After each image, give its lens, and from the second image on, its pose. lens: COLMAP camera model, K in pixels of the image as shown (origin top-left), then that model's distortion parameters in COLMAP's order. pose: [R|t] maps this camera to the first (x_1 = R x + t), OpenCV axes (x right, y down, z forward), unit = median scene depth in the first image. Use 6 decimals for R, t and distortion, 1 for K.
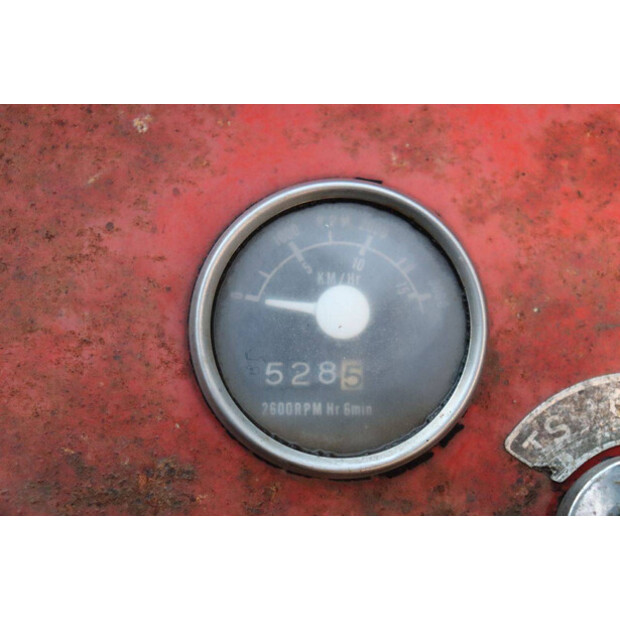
lens RADIAL K [[1451.5, 0, 307.3], [0, 1451.5, 309.0], [0, 0, 1]] dist [0.157969, 0.000000]
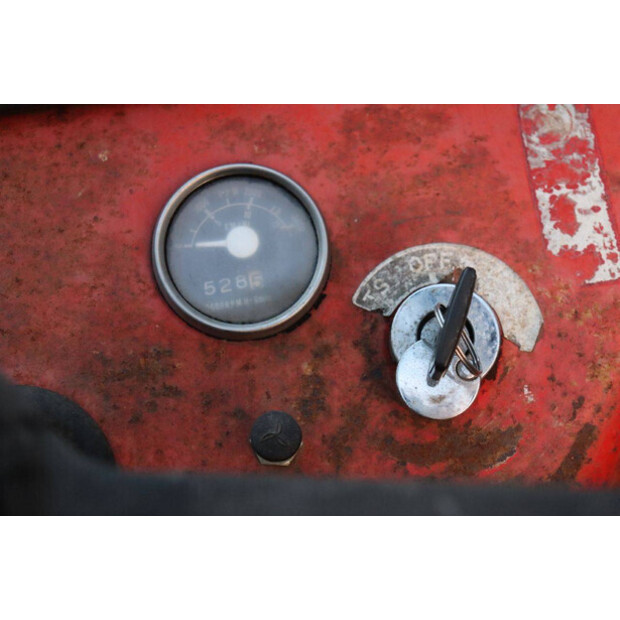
lens RADIAL K [[1451.5, 0, 311.9], [0, 1451.5, 310.6], [0, 0, 1]] dist [0.157969, 0.000000]
pose [[0.981721, -0.188499, 0.026298, 0.043772], [0.190151, 0.977317, -0.093239, 0.248494], [-0.008126, 0.096536, 0.995296, -0.652299]]
